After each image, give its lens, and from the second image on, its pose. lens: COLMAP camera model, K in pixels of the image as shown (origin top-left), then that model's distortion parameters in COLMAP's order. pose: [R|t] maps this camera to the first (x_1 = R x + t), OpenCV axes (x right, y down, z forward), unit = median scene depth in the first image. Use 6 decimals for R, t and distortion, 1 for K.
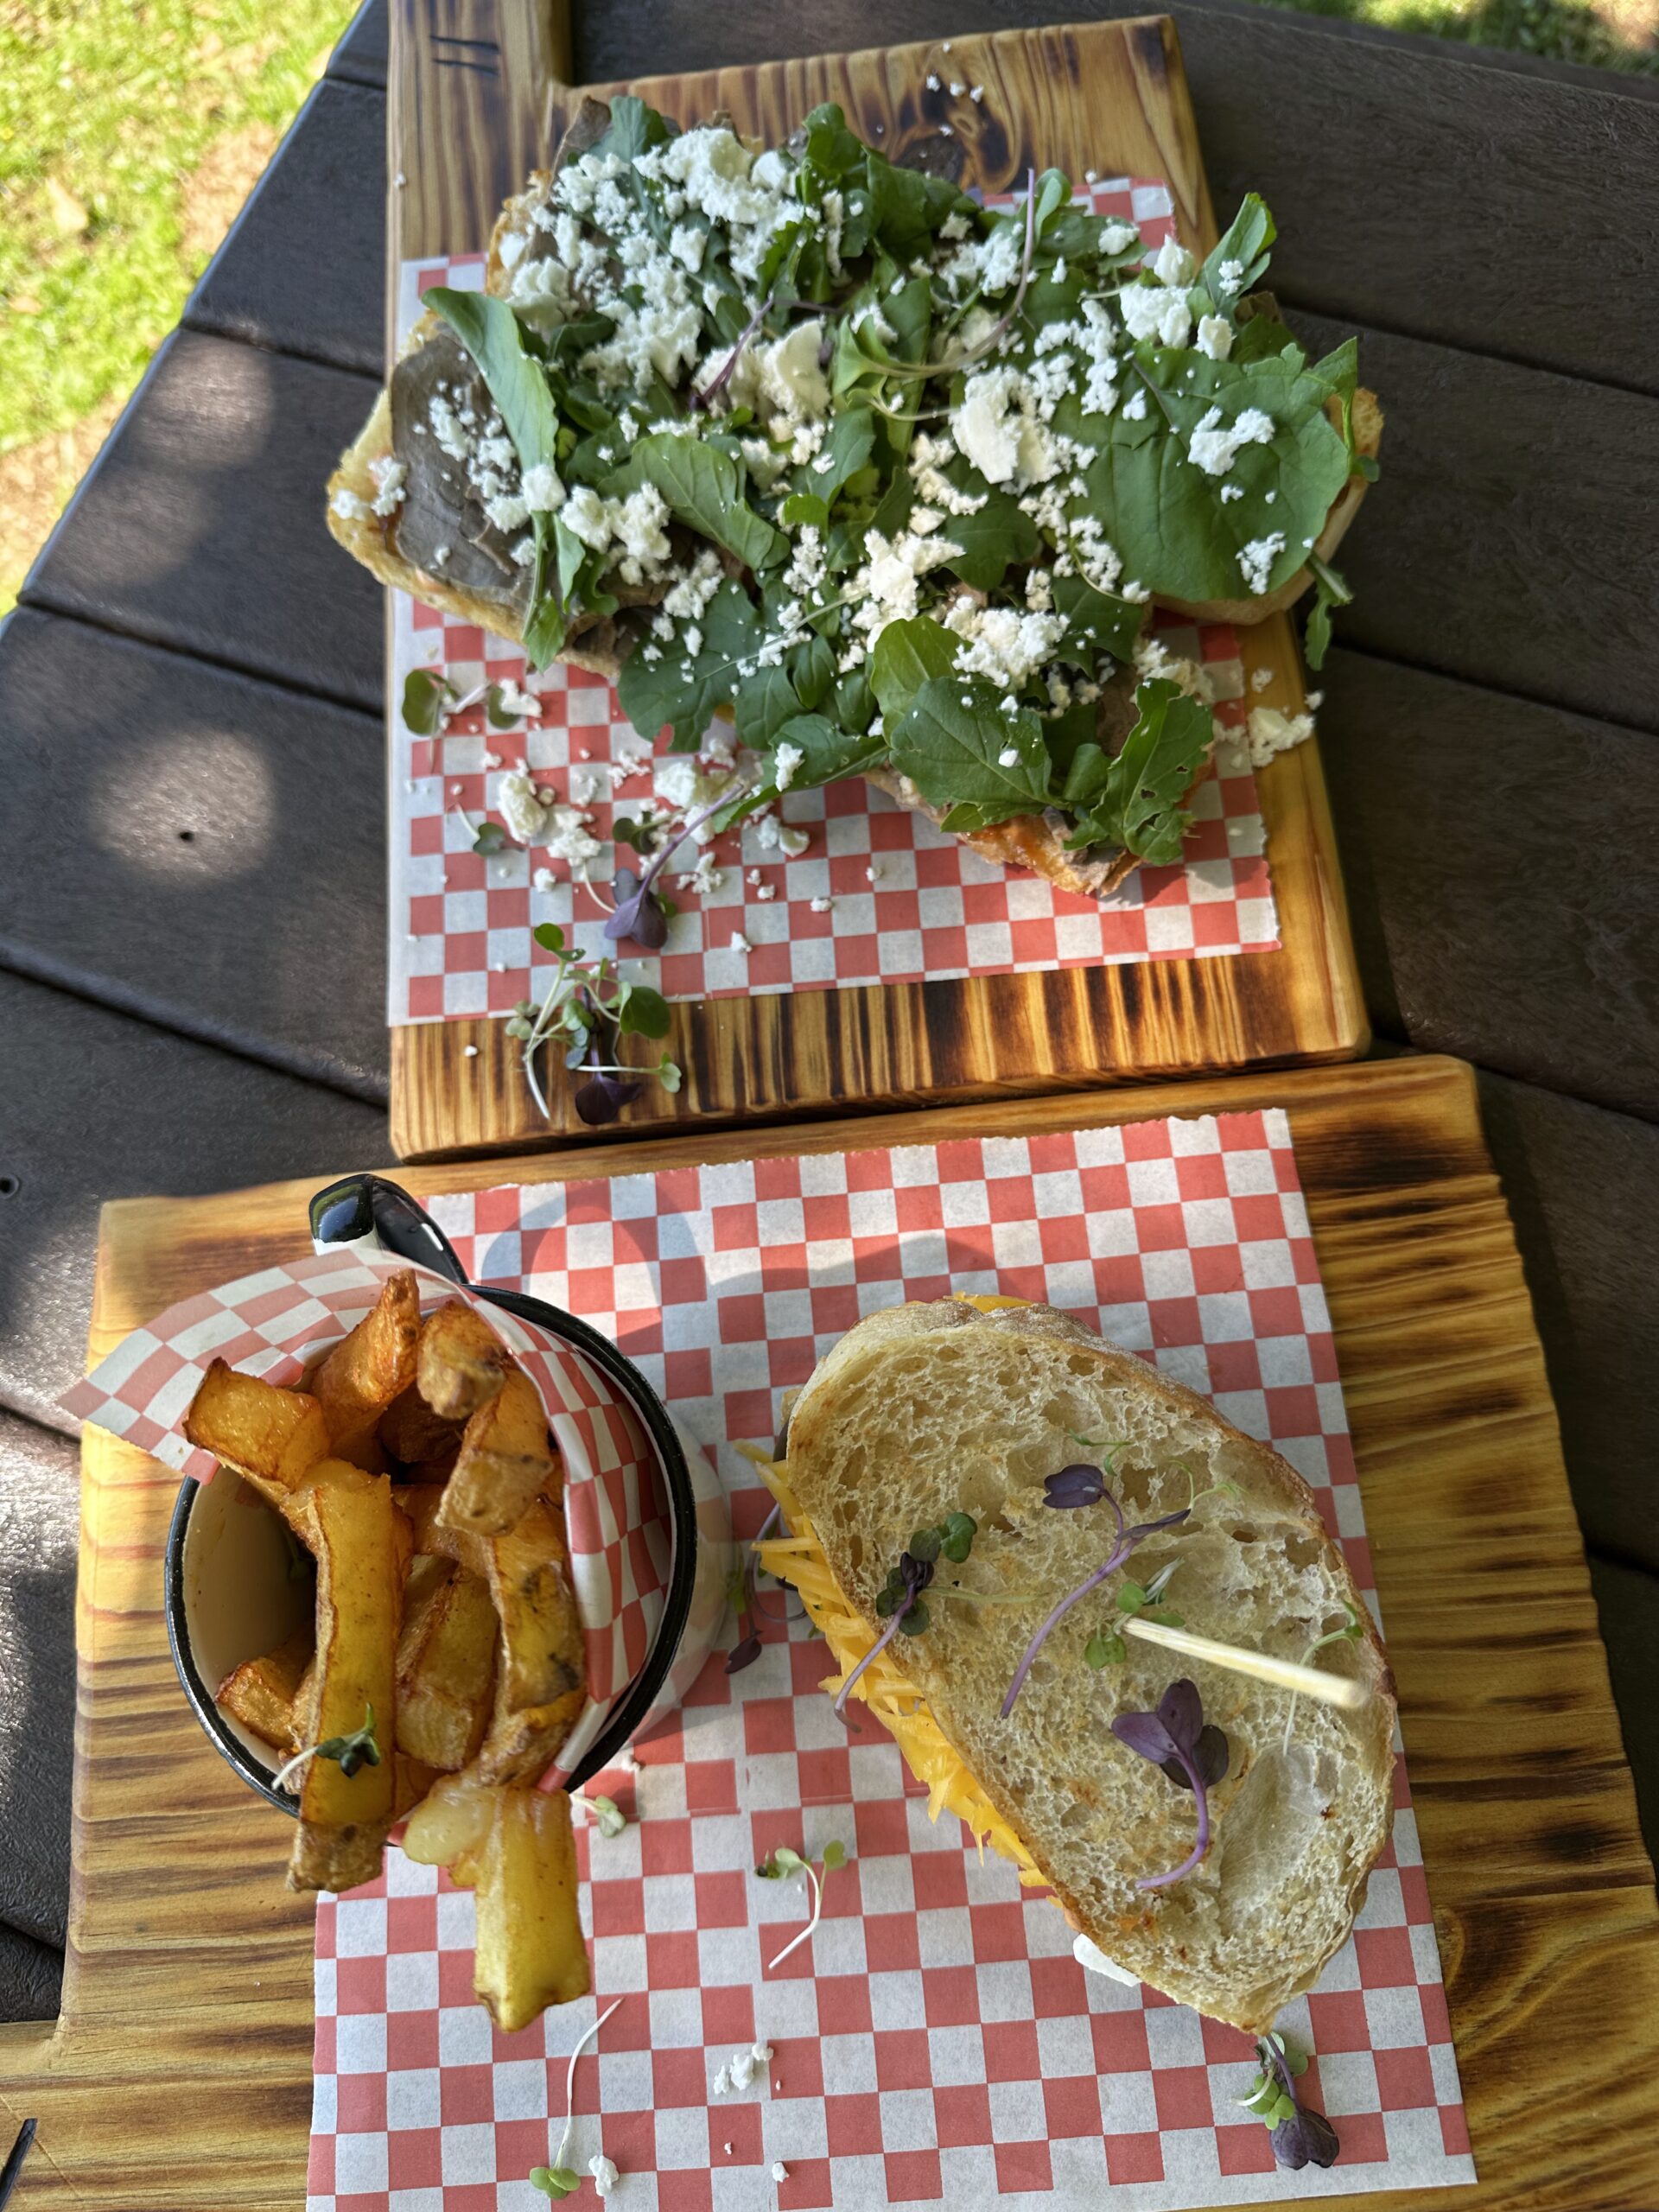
lens RADIAL K [[1573.4, 0, 837.5], [0, 1573.4, 1110.3], [0, 0, 1]] dist [0.023417, -0.057883]
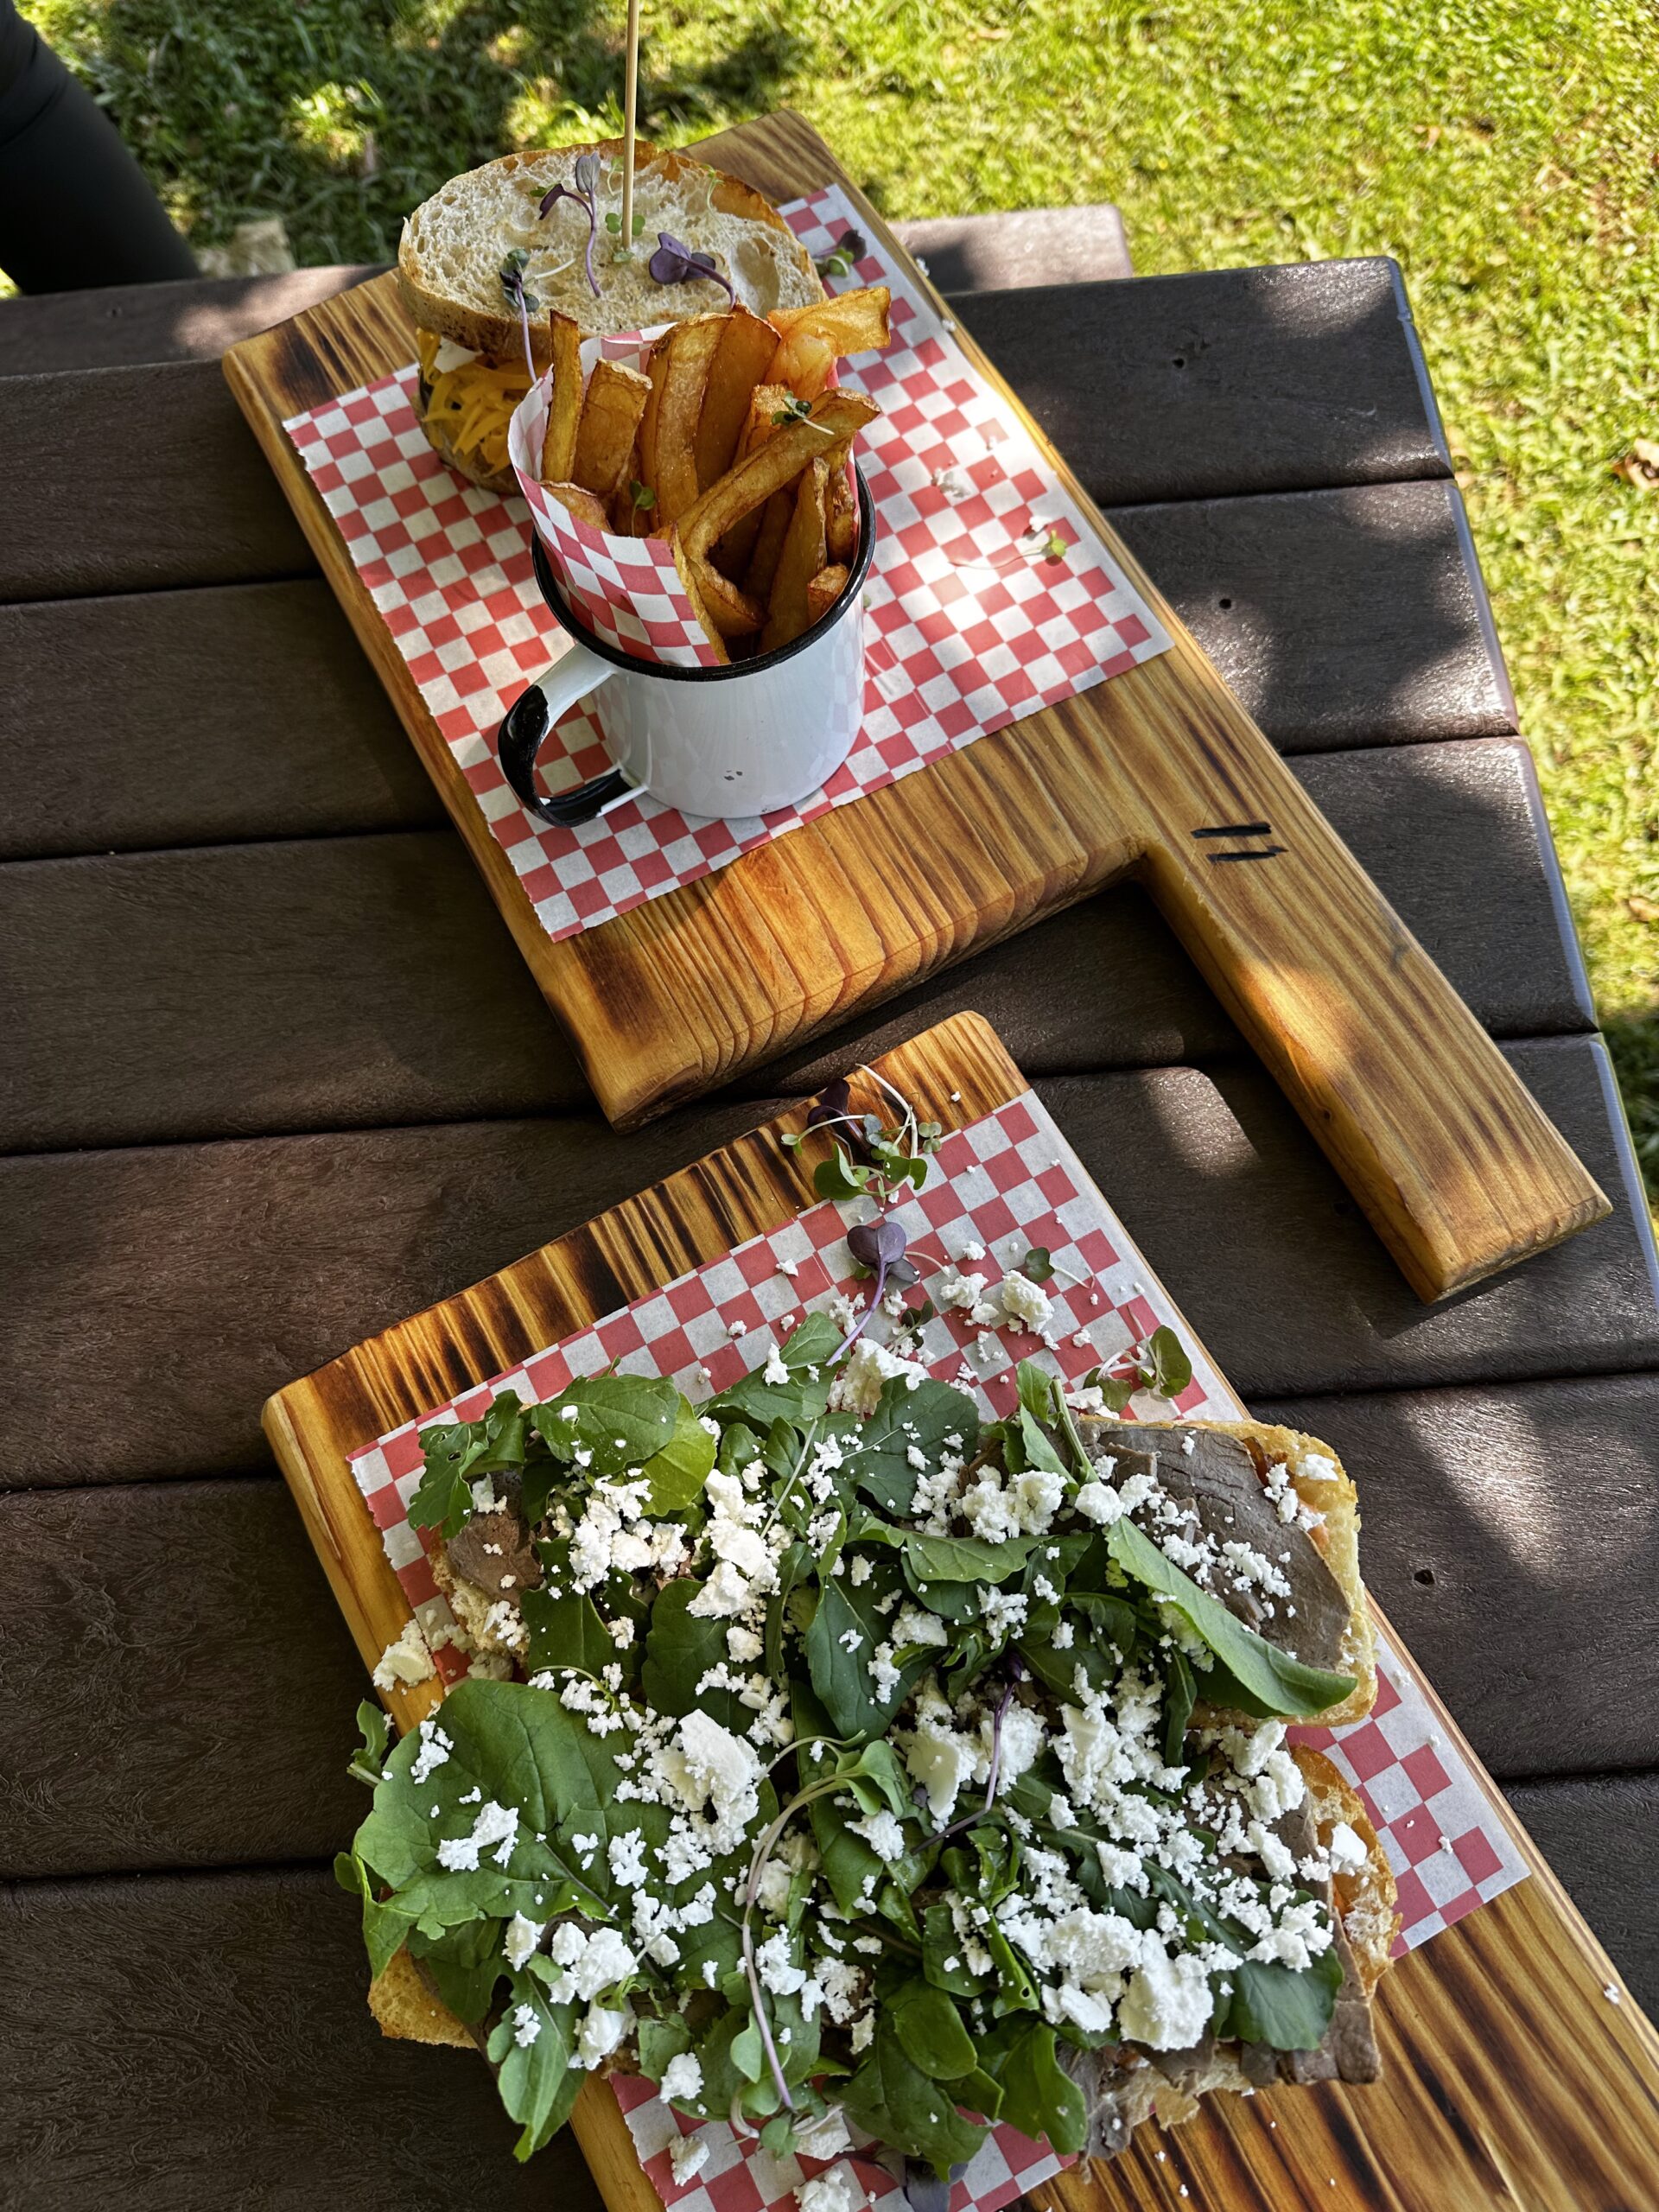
lens RADIAL K [[1573.4, 0, 839.1], [0, 1573.4, 1090.0], [0, 0, 1]] dist [0.023417, -0.057883]
pose [[-0.901809, 0.429629, -0.046461, -0.099659], [-0.376106, -0.727391, 0.573974, -0.691152], [0.212800, 0.535090, 0.817554, 0.000916]]
